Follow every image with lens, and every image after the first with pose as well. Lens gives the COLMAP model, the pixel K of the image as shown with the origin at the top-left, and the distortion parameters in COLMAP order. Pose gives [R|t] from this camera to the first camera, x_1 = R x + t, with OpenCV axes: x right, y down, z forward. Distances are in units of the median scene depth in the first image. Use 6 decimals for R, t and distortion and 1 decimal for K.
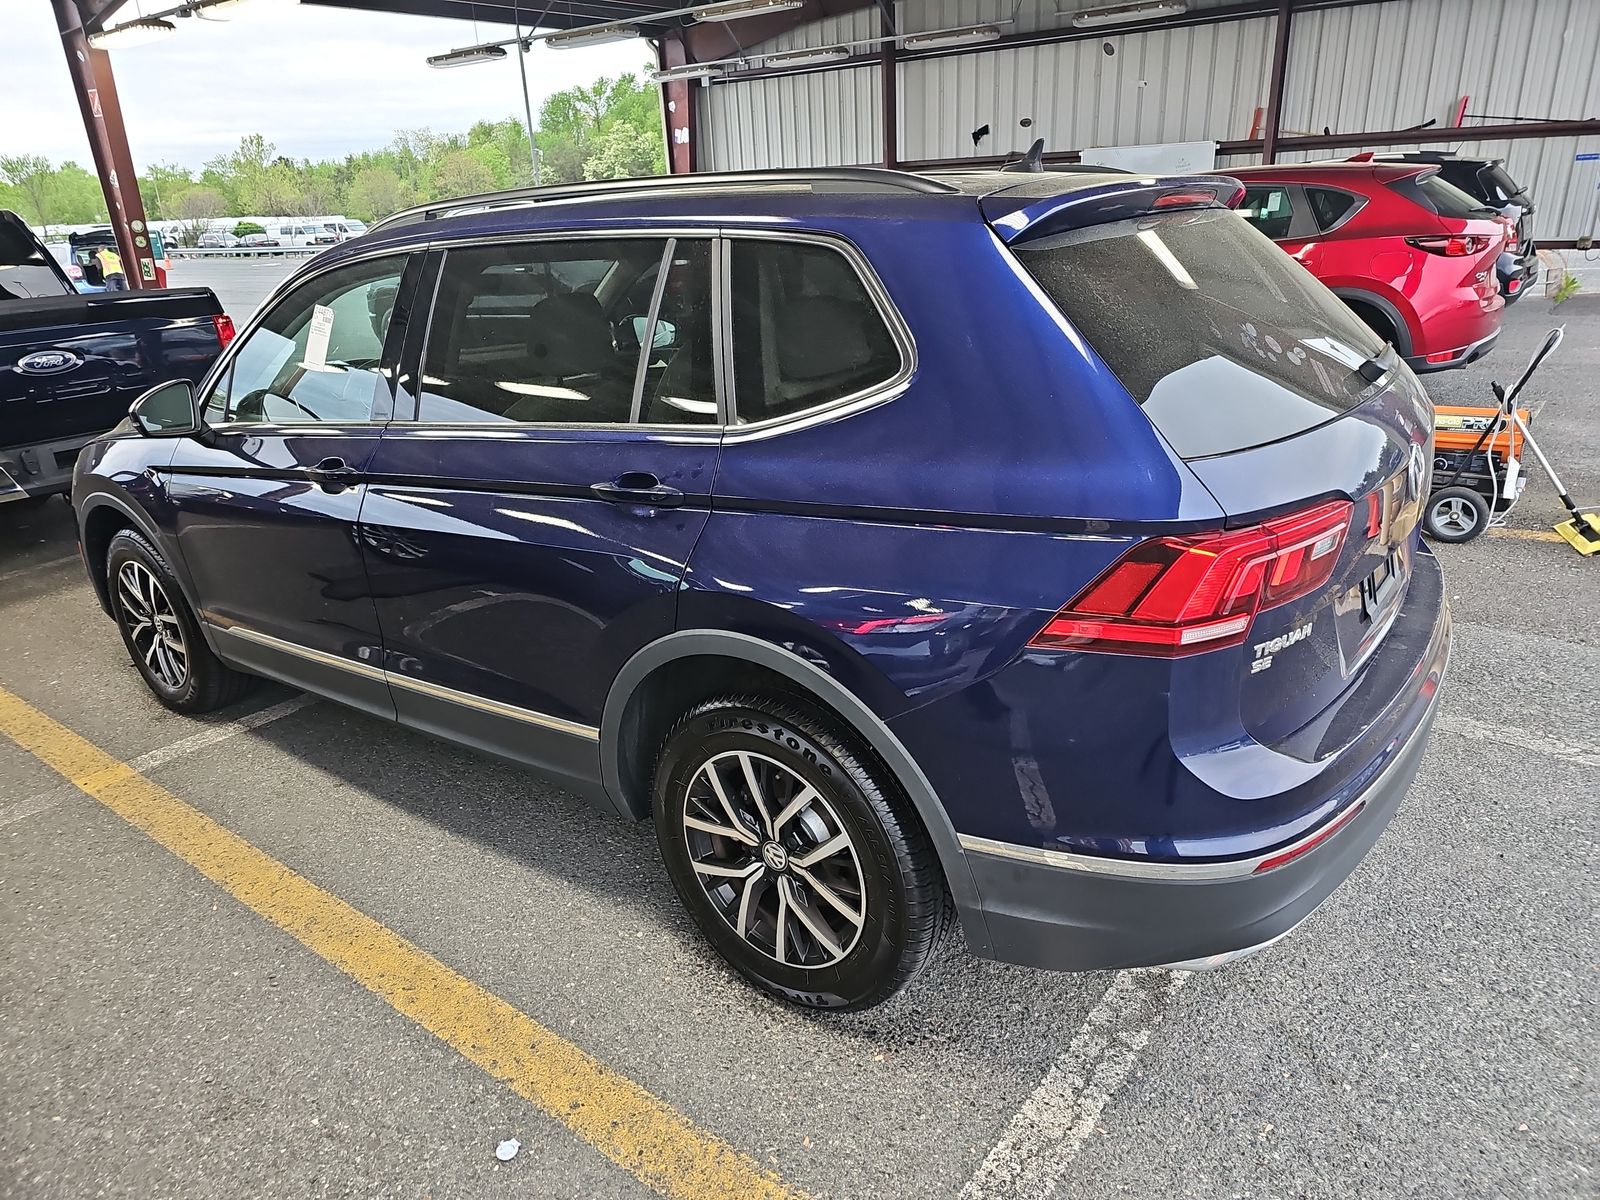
lens RADIAL K [[1046.3, 0, 800.0], [0, 1046.3, 600.0], [0, 0, 1]] dist [0.023371, -0.041424]
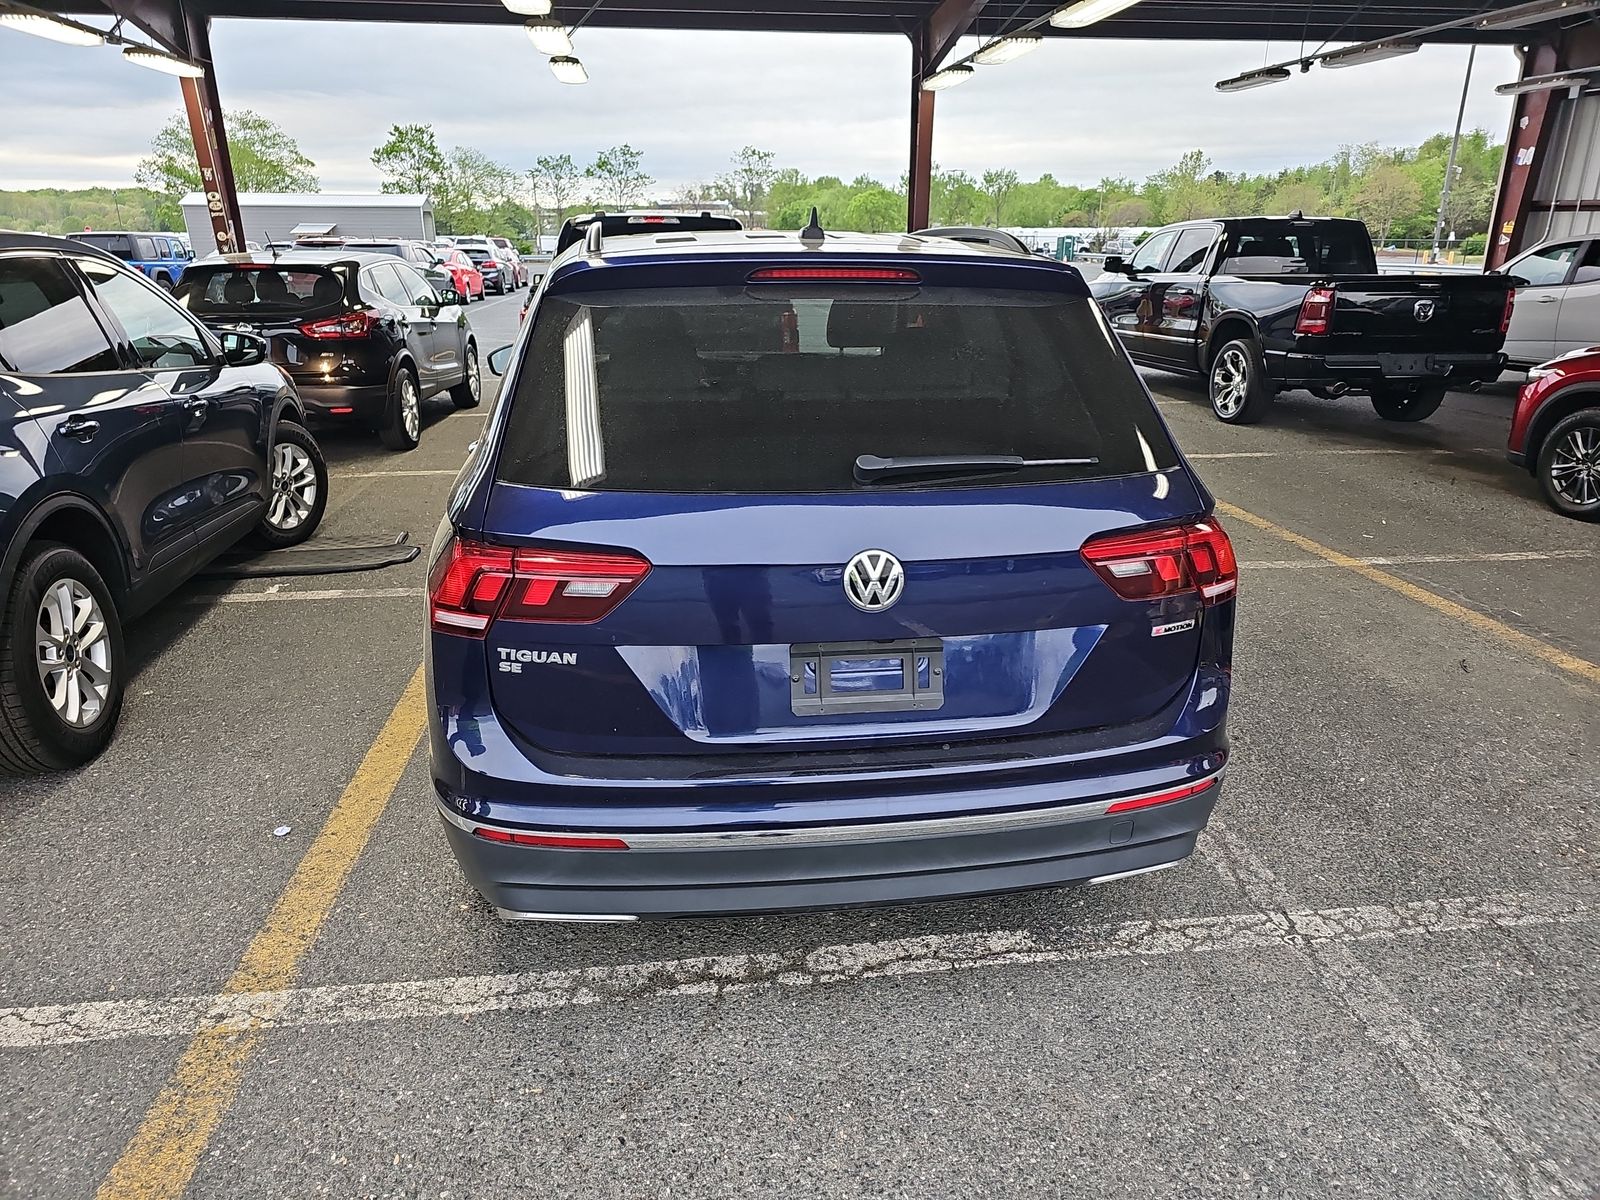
lens RADIAL K [[1036.7, 0, 800.0], [0, 1036.7, 600.0], [0, 0, 1]] dist [0.022131, -0.030217]
pose [[0.705755, 0.270713, -0.654694, 0.122834], [-0.276447, 0.956088, 0.097329, -0.018625], [0.652294, 0.112298, 0.749601, 0.028759]]
